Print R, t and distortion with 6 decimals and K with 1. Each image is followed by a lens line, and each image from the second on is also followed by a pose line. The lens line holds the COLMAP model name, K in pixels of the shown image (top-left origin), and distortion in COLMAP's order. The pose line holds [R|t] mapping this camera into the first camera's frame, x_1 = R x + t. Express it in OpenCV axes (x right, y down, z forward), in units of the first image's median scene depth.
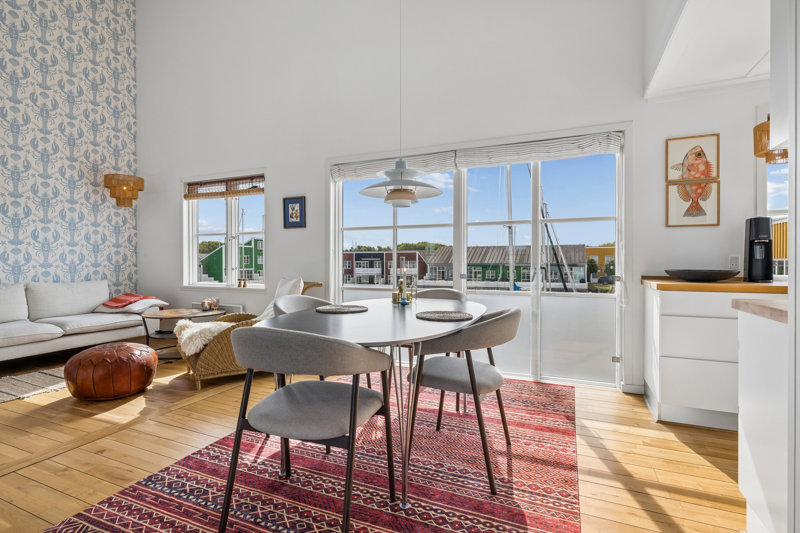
lens RADIAL K [[388.7, 0, 402.3], [0, 388.7, 264.3], [0, 0, 1]] dist [0.001117, 0.000186]
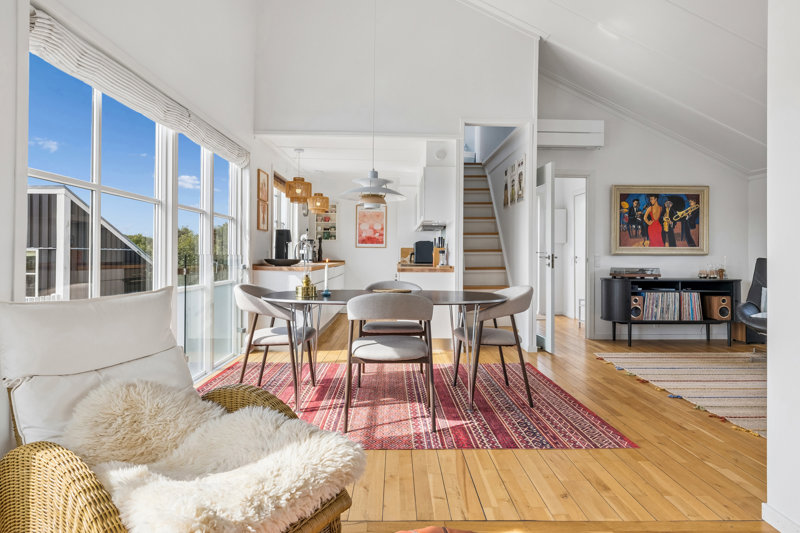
lens RADIAL K [[437.4, 0, 401.7], [0, 437.4, 252.6], [0, 0, 1]] dist [0.000354, 0.000615]
pose [[-0.416468, -0.000486, 0.909150, -0.706827], [-0.005464, 0.999983, -0.001969, -0.006904], [-0.909134, -0.005787, -0.416464, 0.821561]]
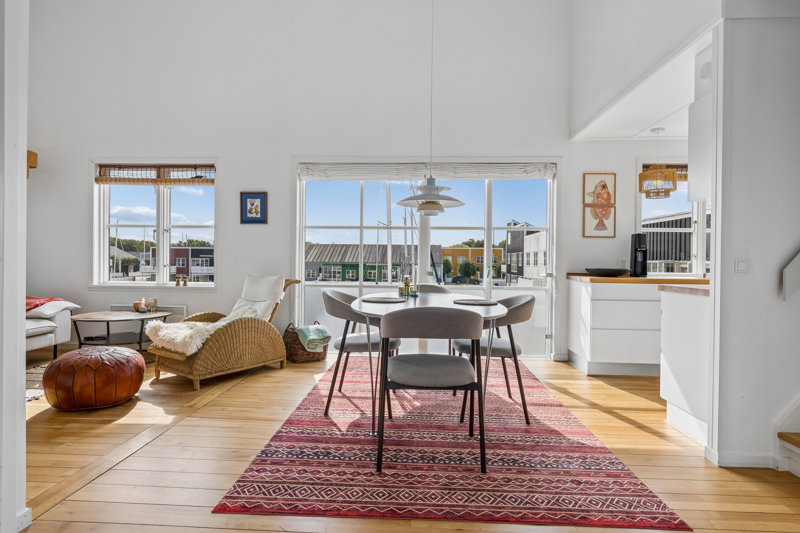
lens RADIAL K [[422.5, 0, 402.3], [0, 422.5, 264.3], [0, 0, 1]] dist [-0.001515, 0.000031]
pose [[0.935077, 0.008601, 0.354339, -0.305276], [-0.009480, 0.999955, 0.000743, 0.003148], [-0.354317, -0.004054, 0.935117, -0.114550]]
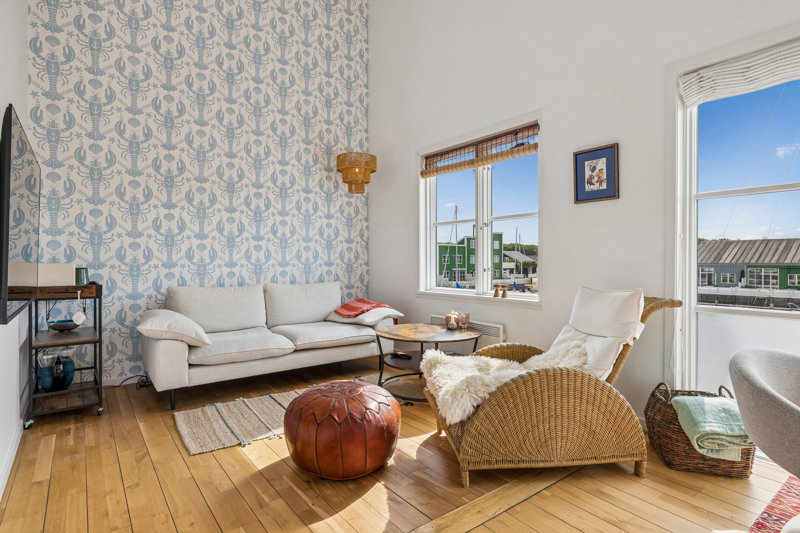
lens RADIAL K [[422.5, 0, 402.3], [0, 422.5, 264.3], [0, 0, 1]] dist [-0.001515, 0.000031]
pose [[0.873265, 0.003018, -0.487236, -0.223311], [-0.002755, 0.999995, 0.001257, 0.001744], [0.487237, 0.000245, 0.873270, 0.307257]]
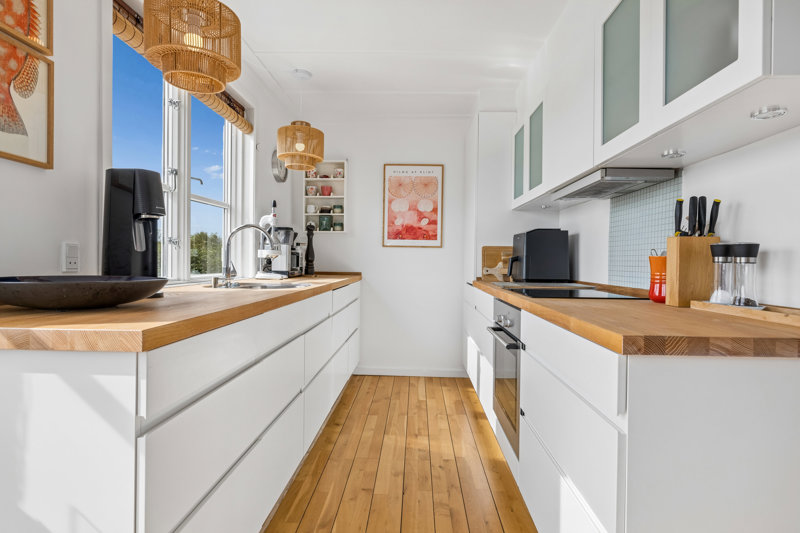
lens RADIAL K [[422.5, 0, 402.3], [0, 422.5, 264.3], [0, 0, 1]] dist [-0.001515, 0.000031]
pose [[-0.366383, -0.012098, 0.930385, 0.163514], [-0.008970, 0.999915, 0.009469, -0.002537], [-0.930421, -0.004876, -0.366461, 0.531932]]
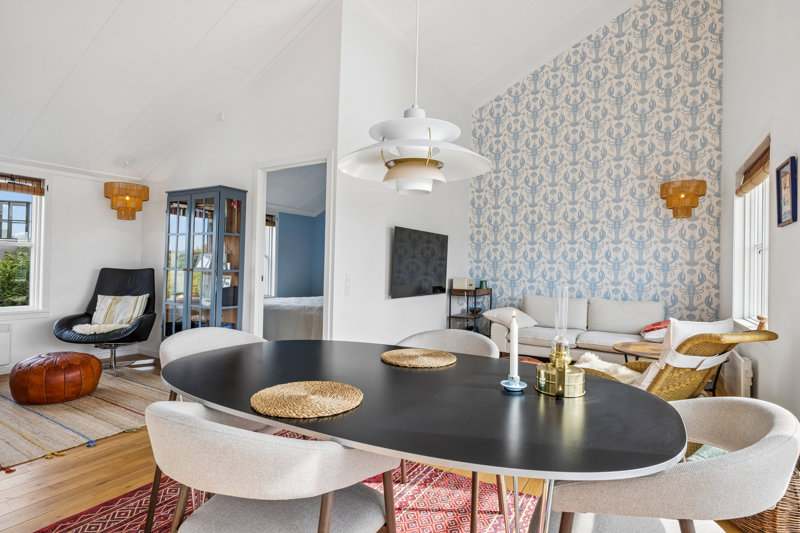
lens RADIAL K [[422.5, 0, 402.3], [0, 422.5, 264.3], [0, 0, 1]] dist [-0.001515, 0.000031]
pose [[-0.127360, -0.012740, -0.991775, 0.325135], [-0.029130, 0.999534, -0.009098, -0.022291], [0.991429, 0.027731, -0.127672, 0.587323]]
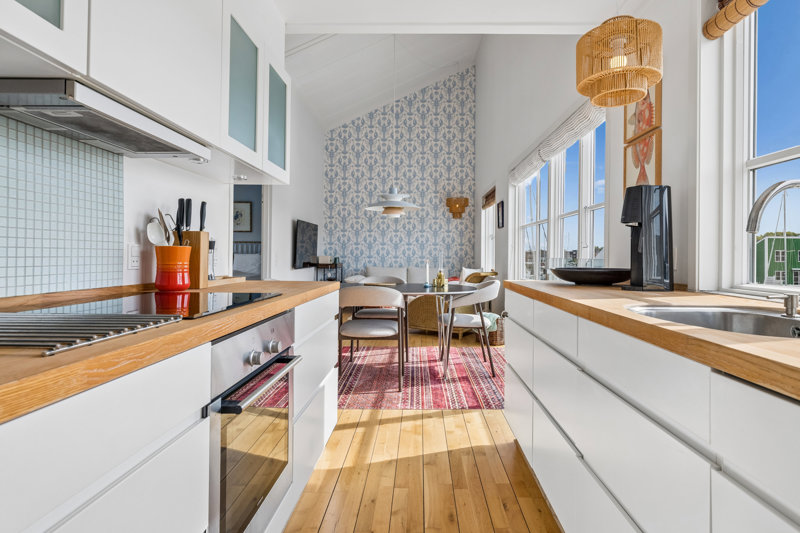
lens RADIAL K [[434.0, 0, 416.1], [0, 434.0, 250.6], [0, 0, 1]] dist [-0.001317, -0.000027]
pose [[0.391117, -0.005616, -0.920324, 0.859260], [-0.015666, 0.999796, -0.012758, -0.001752], [0.920207, 0.019407, 0.390949, 0.241397]]
